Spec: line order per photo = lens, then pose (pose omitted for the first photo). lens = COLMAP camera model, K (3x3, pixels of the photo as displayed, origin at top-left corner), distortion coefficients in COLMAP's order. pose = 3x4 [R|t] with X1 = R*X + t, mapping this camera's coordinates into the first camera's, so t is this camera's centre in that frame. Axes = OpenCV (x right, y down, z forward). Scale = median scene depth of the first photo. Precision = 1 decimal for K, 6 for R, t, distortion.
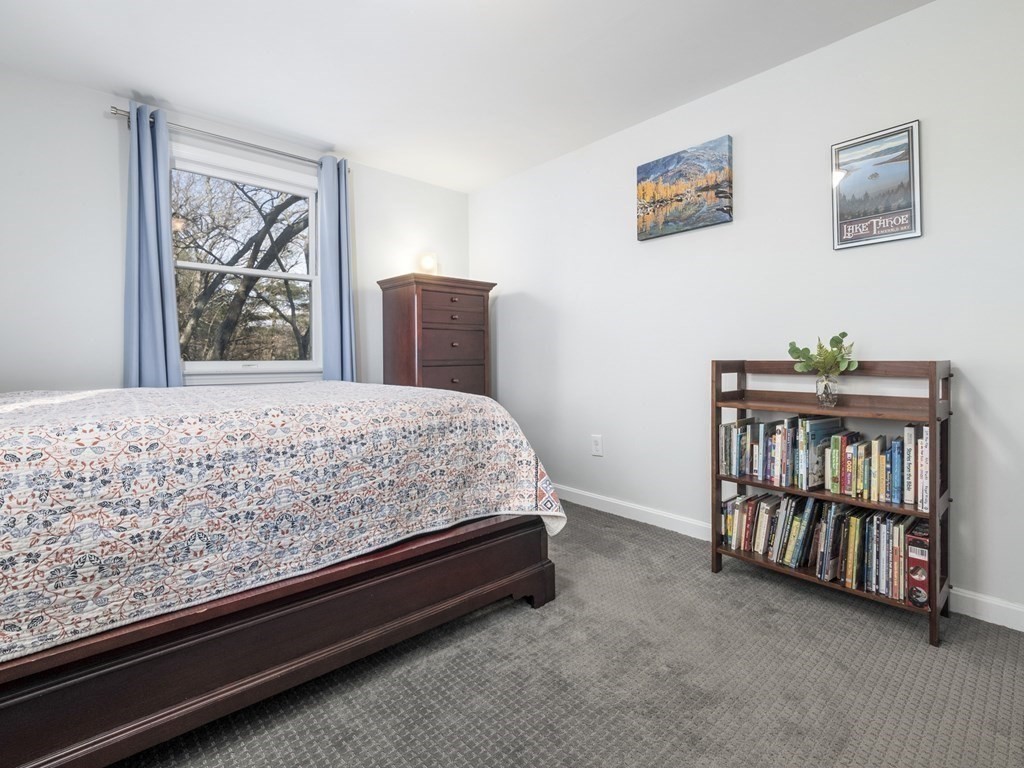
lens RADIAL K [[482.7, 0, 513.3], [0, 482.7, 356.8], [0, 0, 1]] dist [-0.002827, -0.000938]
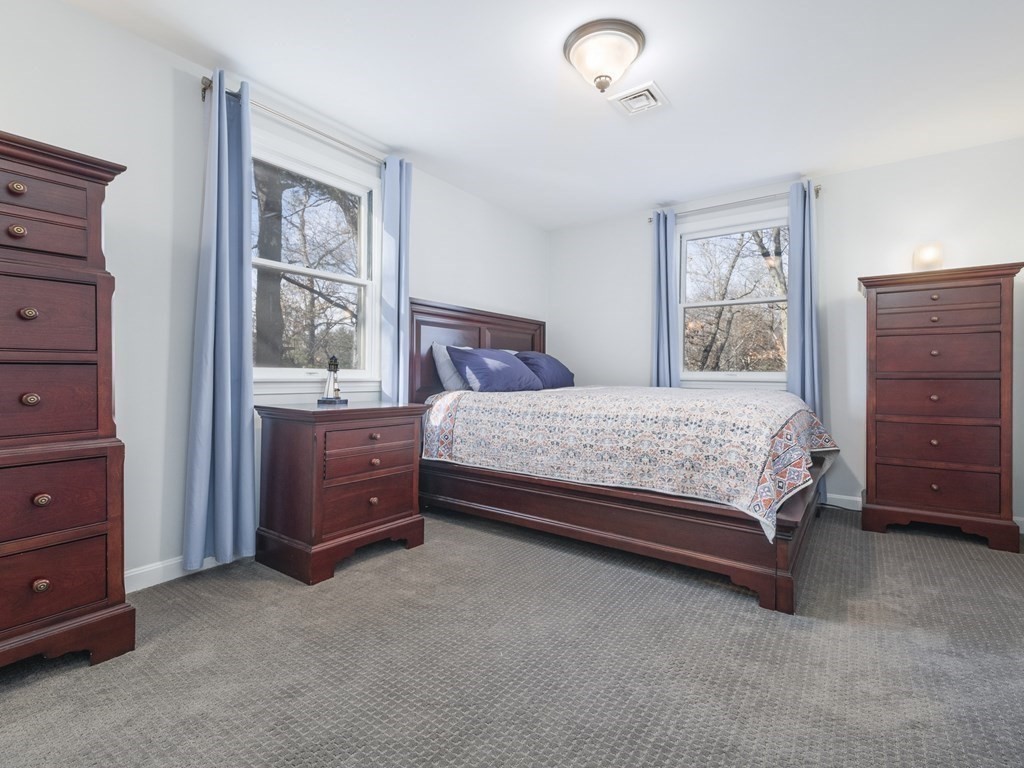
lens RADIAL K [[482.7, 0, 511.2], [0, 482.7, 377.9], [0, 0, 1]] dist [-0.002827, -0.000938]
pose [[0.203562, 0.020023, -0.978857, 1.086611], [-0.002528, 0.999798, 0.019926, 0.004307], [0.979059, -0.001582, 0.203571, 0.290113]]
